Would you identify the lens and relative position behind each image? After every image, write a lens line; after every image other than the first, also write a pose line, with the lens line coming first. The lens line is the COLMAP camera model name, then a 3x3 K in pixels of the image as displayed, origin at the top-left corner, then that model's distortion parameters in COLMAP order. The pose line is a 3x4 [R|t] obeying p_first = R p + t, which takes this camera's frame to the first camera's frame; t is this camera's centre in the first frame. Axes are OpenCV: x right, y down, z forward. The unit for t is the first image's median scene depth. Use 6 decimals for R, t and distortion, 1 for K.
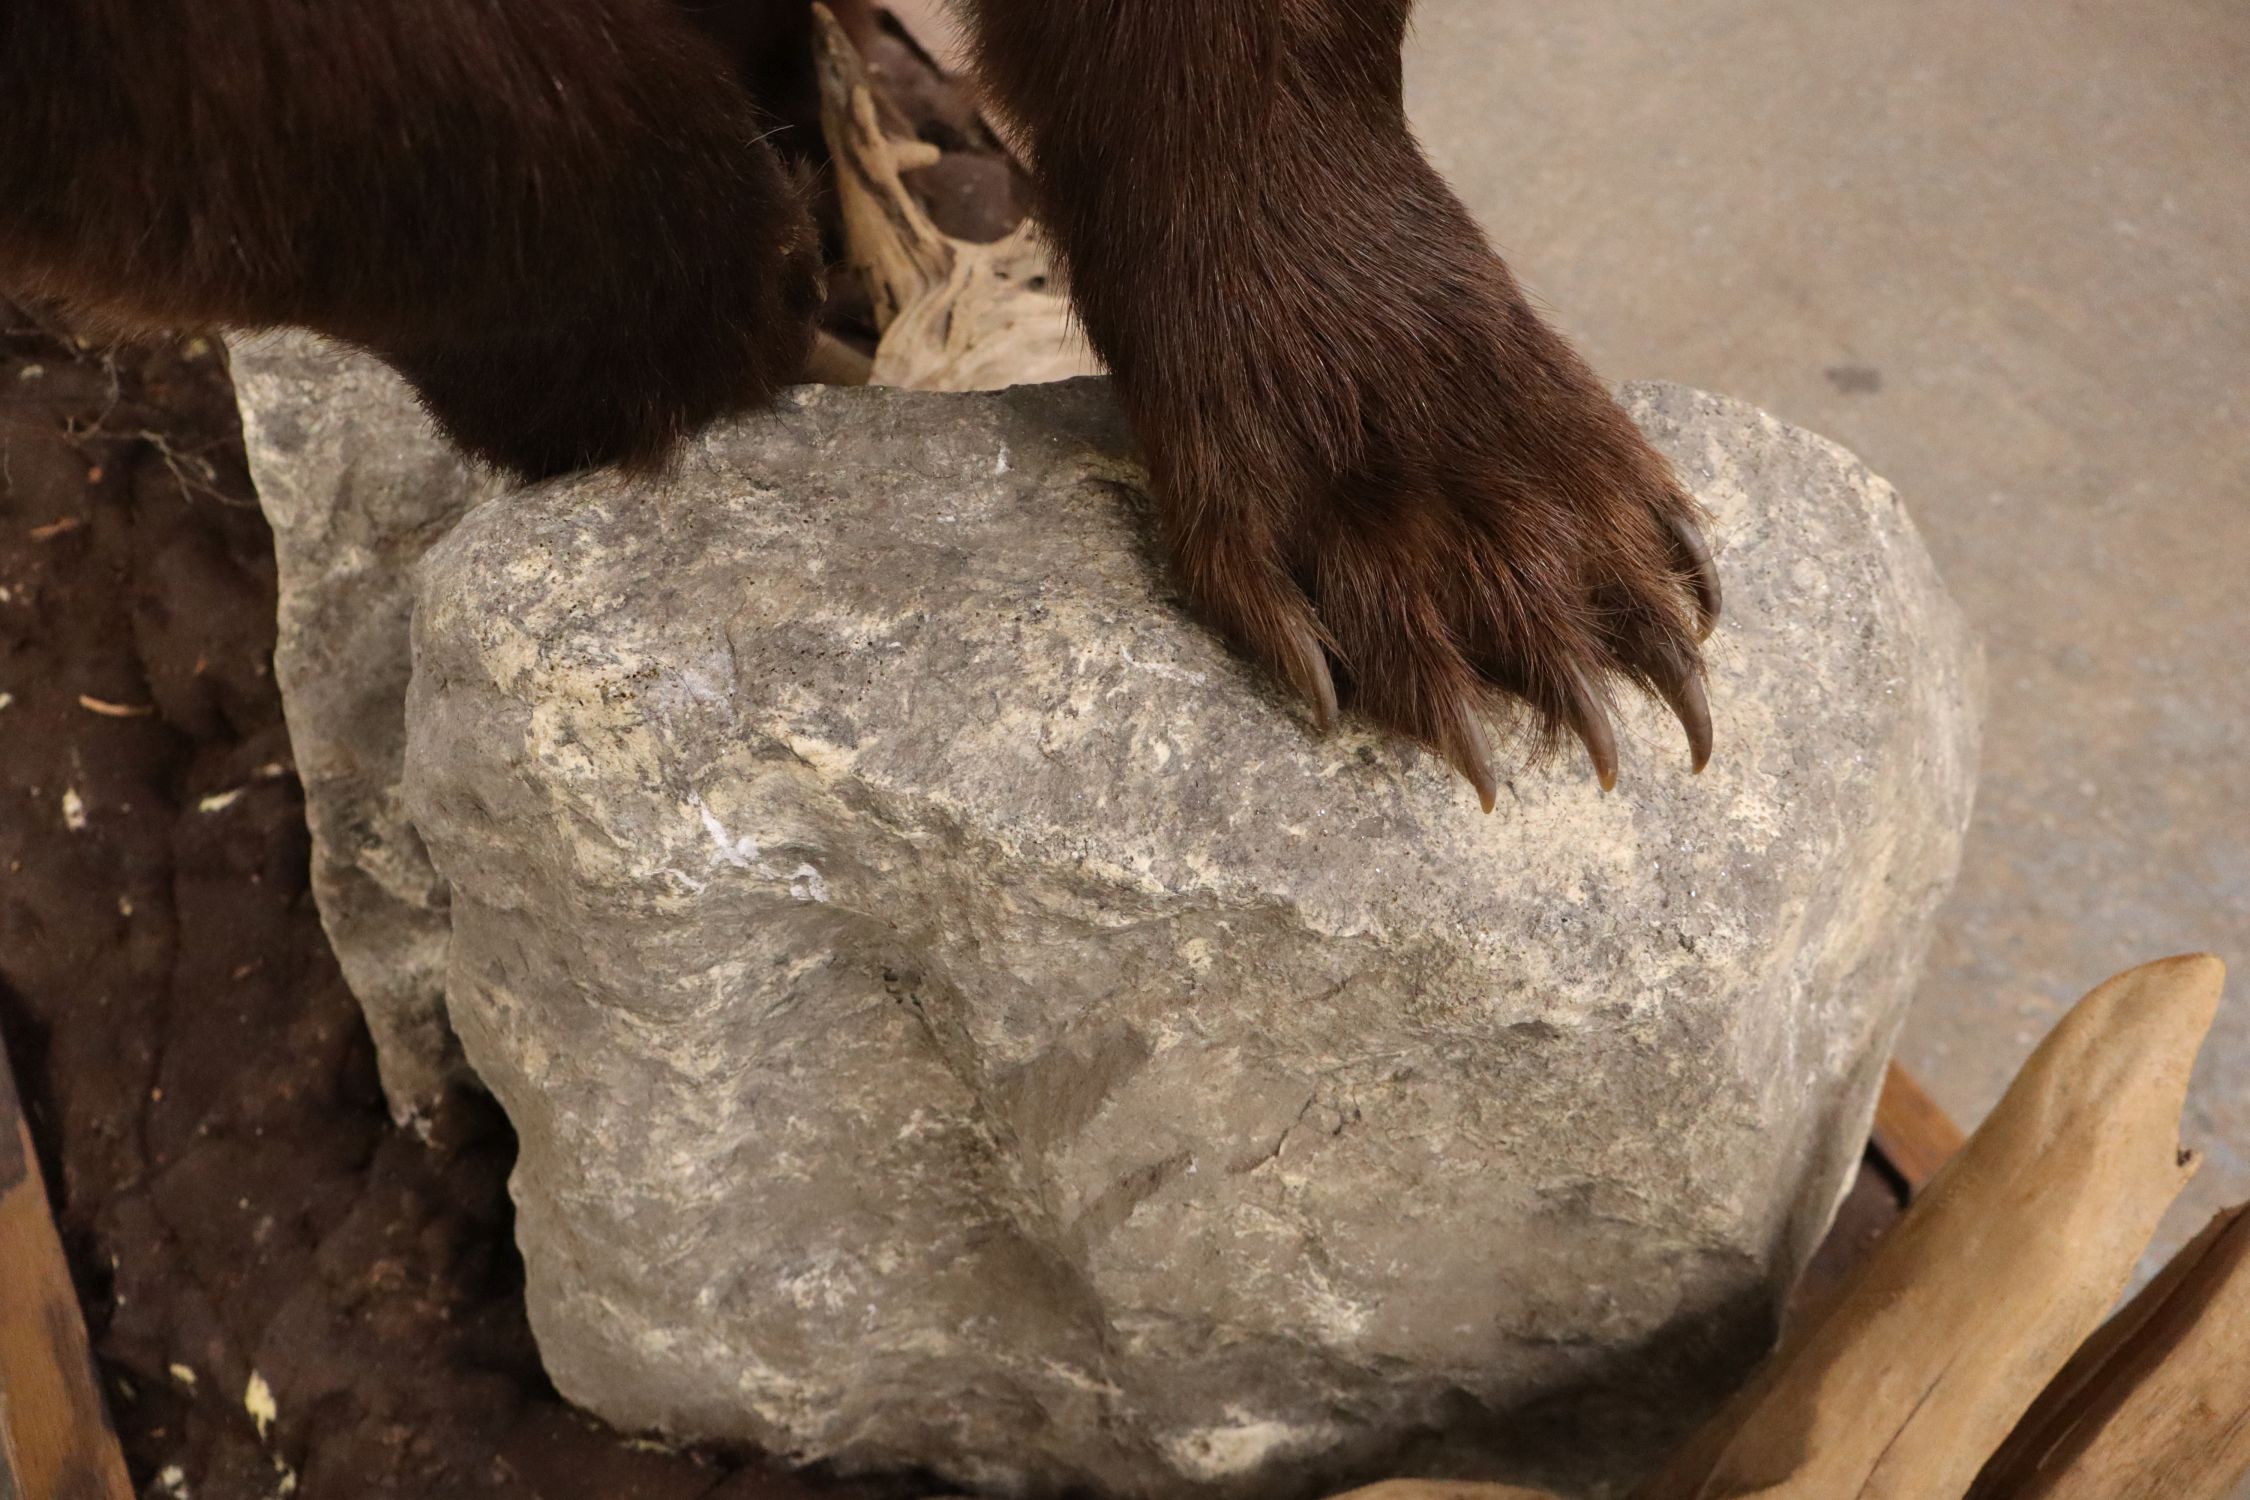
lens RADIAL K [[1832.0, 0, 1125.0], [0, 1832.0, 750.0], [0, 0, 1]] dist [-0.000658, 0.004819]
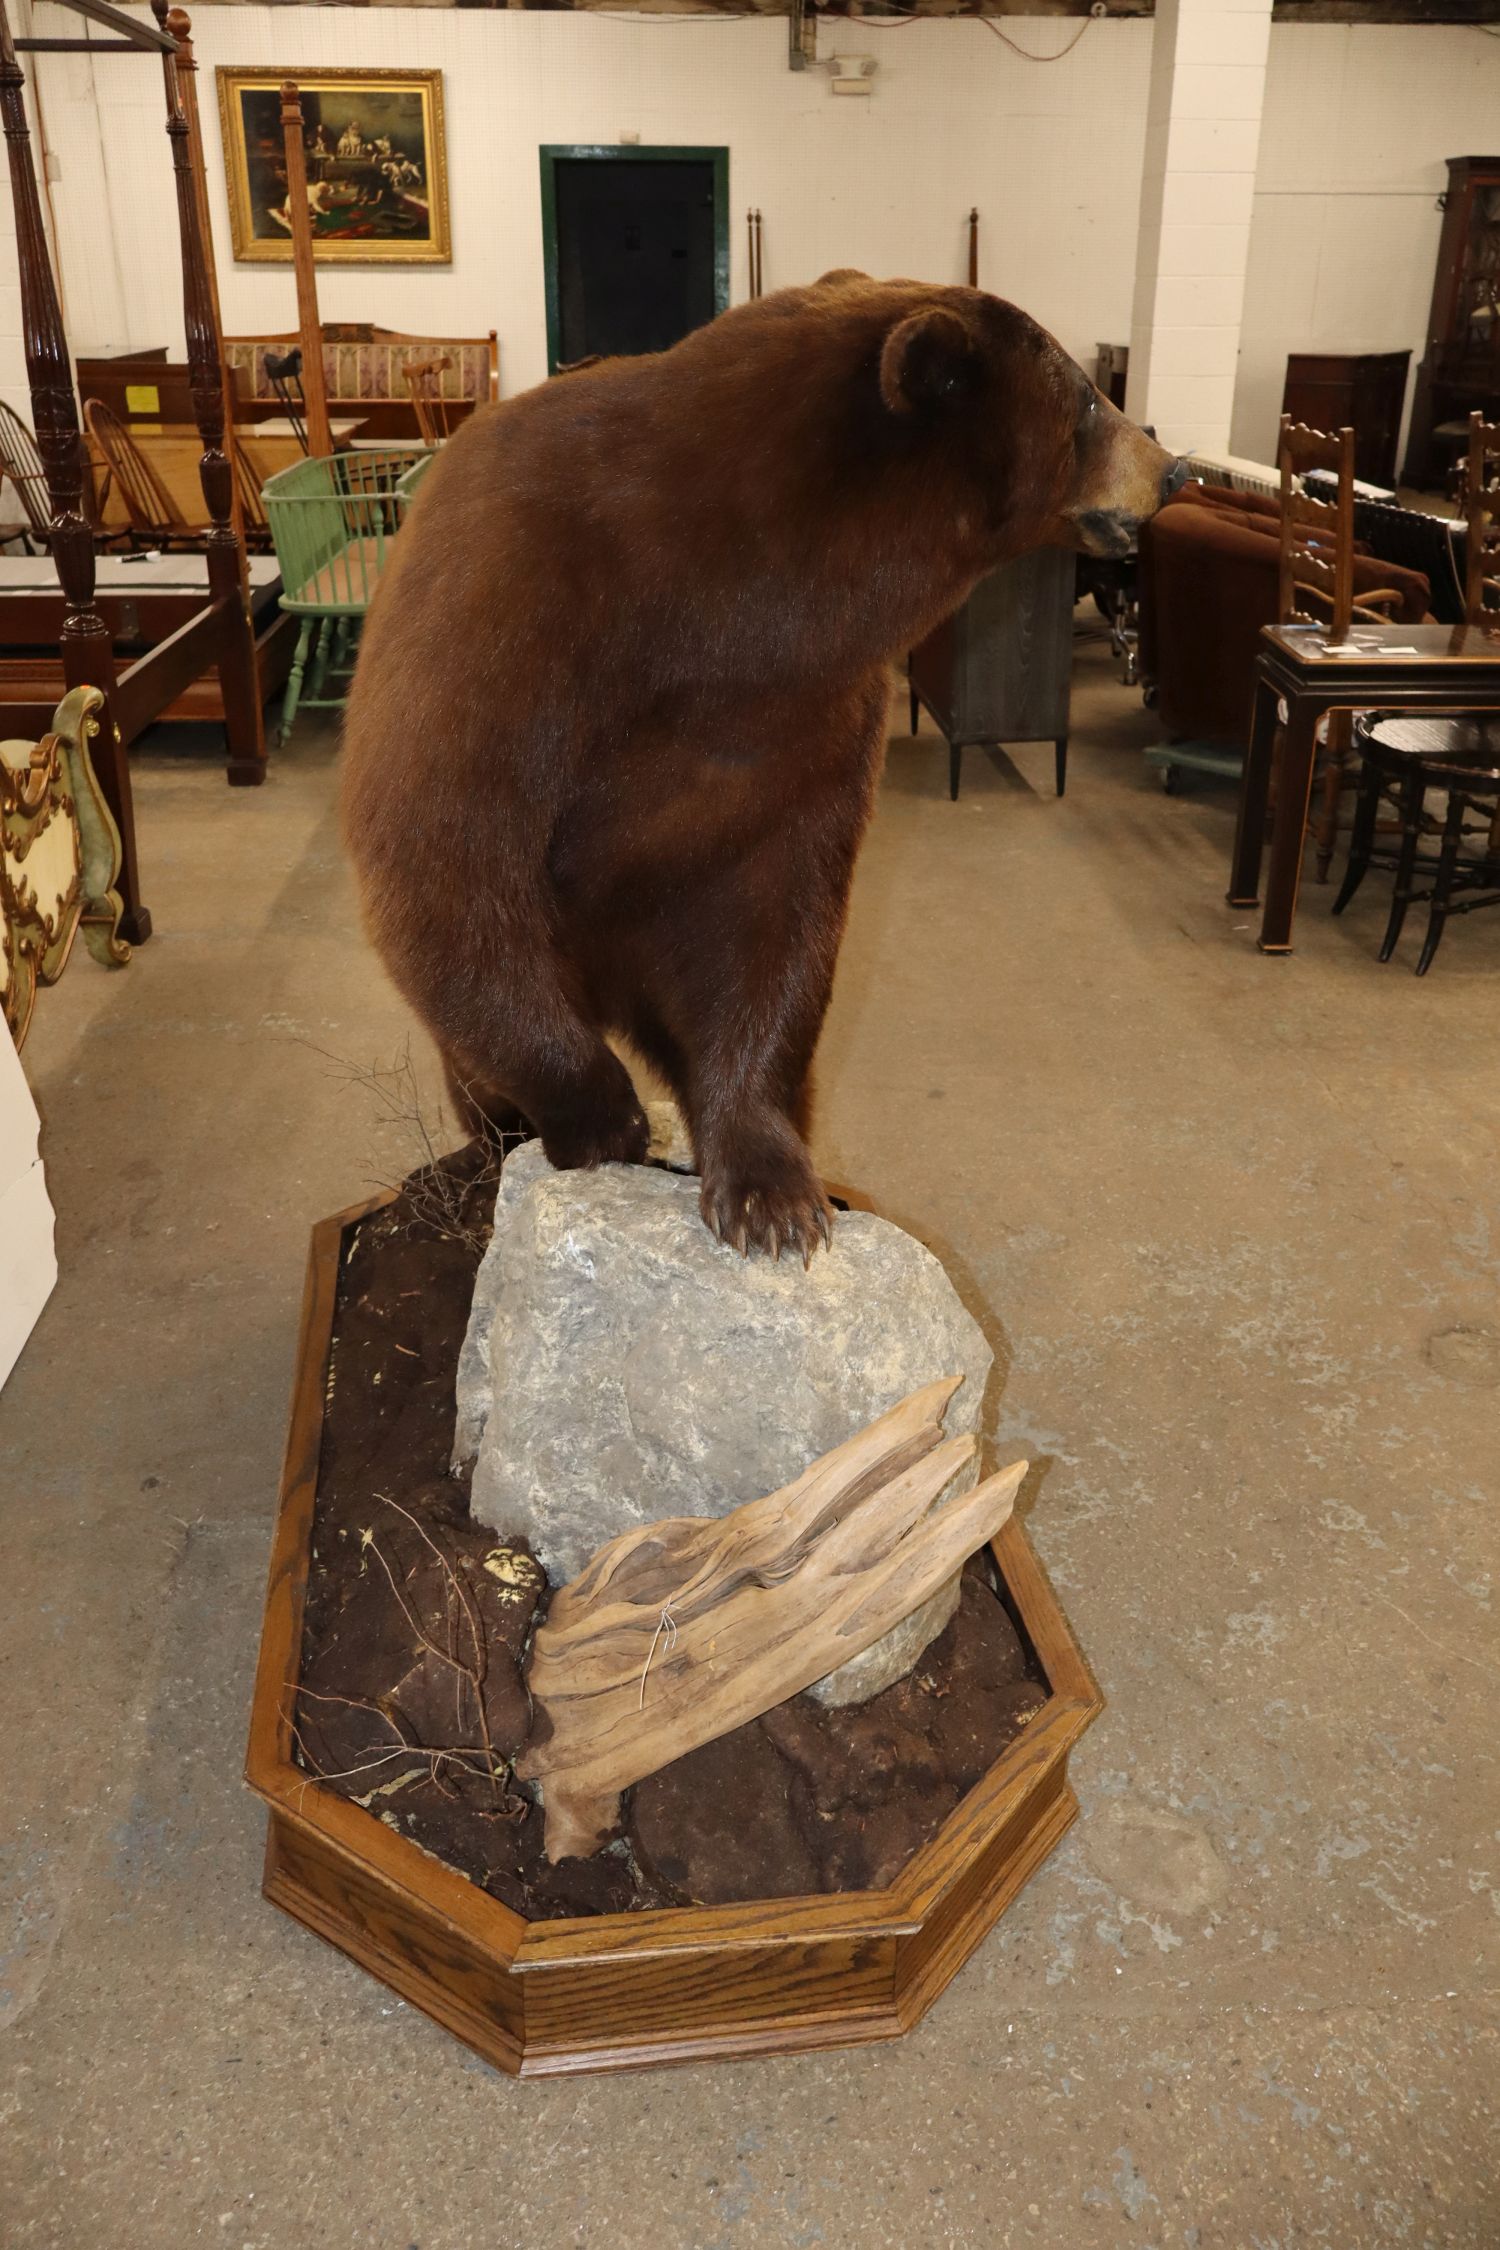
lens RADIAL K [[1832.0, 0, 749.2], [0, 1832.0, 1087.9], [0, 0, 1]] dist [-0.000658, 0.004819]
pose [[0.925851, 0.147718, -0.347822, 1.419642], [-0.304188, 0.837444, -0.454045, 1.405667], [0.224212, 0.526181, 0.820282, -2.268695]]
